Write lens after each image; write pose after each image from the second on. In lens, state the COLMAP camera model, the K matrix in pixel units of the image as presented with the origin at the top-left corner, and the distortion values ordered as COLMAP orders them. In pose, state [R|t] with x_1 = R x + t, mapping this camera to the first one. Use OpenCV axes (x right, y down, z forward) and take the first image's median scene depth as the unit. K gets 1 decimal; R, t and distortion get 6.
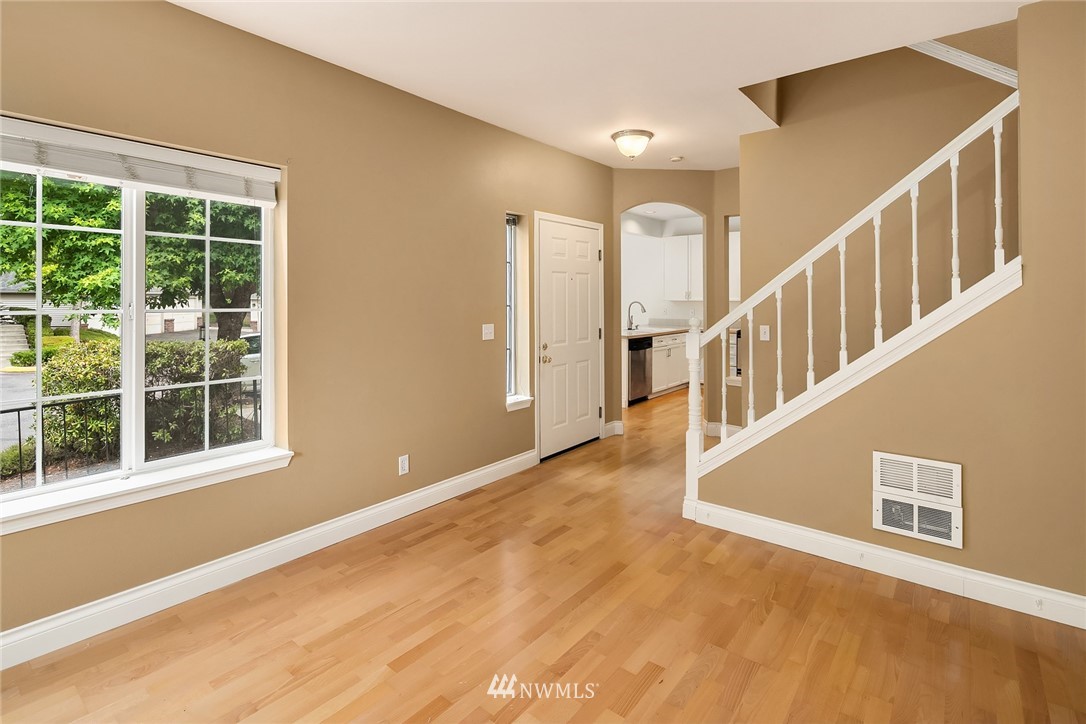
lens RADIAL K [[526.6, 0, 546.9], [0, 526.6, 309.5], [0, 0, 1]] dist [0.001899, -0.005647]
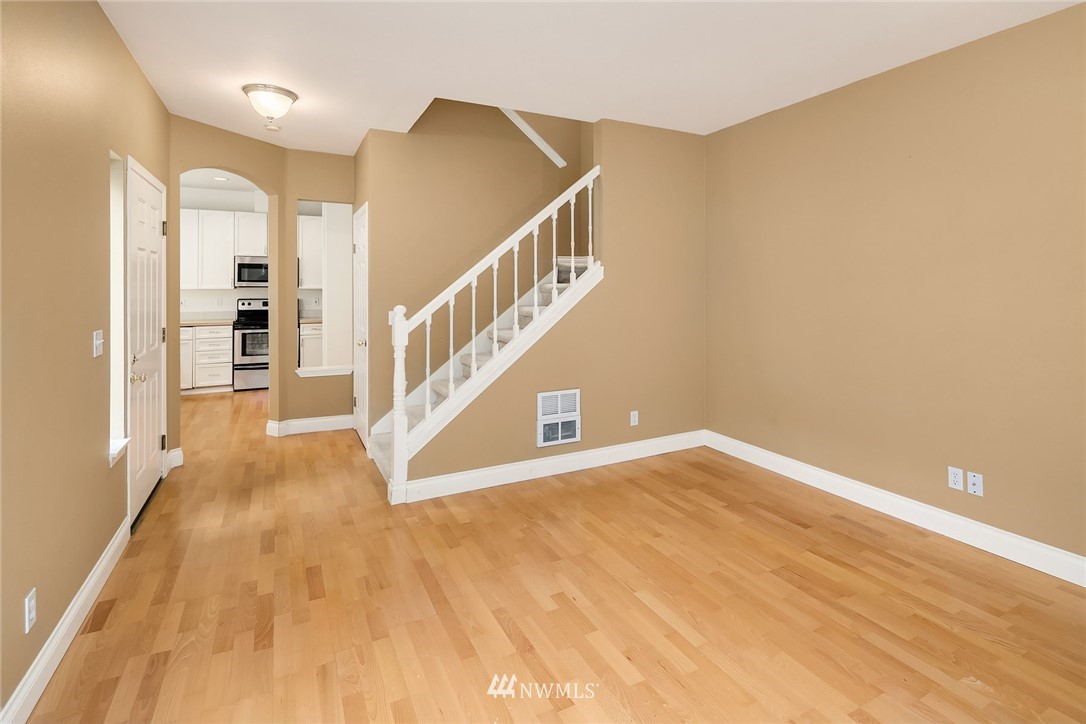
lens RADIAL K [[519.8, 0, 551.5], [0, 519.8, 288.3], [0, 0, 1]] dist [0.002829, 0.000174]
pose [[0.407048, -0.007724, 0.913374, -0.661648], [0.022781, 0.999739, -0.001698, -0.012860], [-0.913123, 0.021498, 0.407117, 0.390981]]
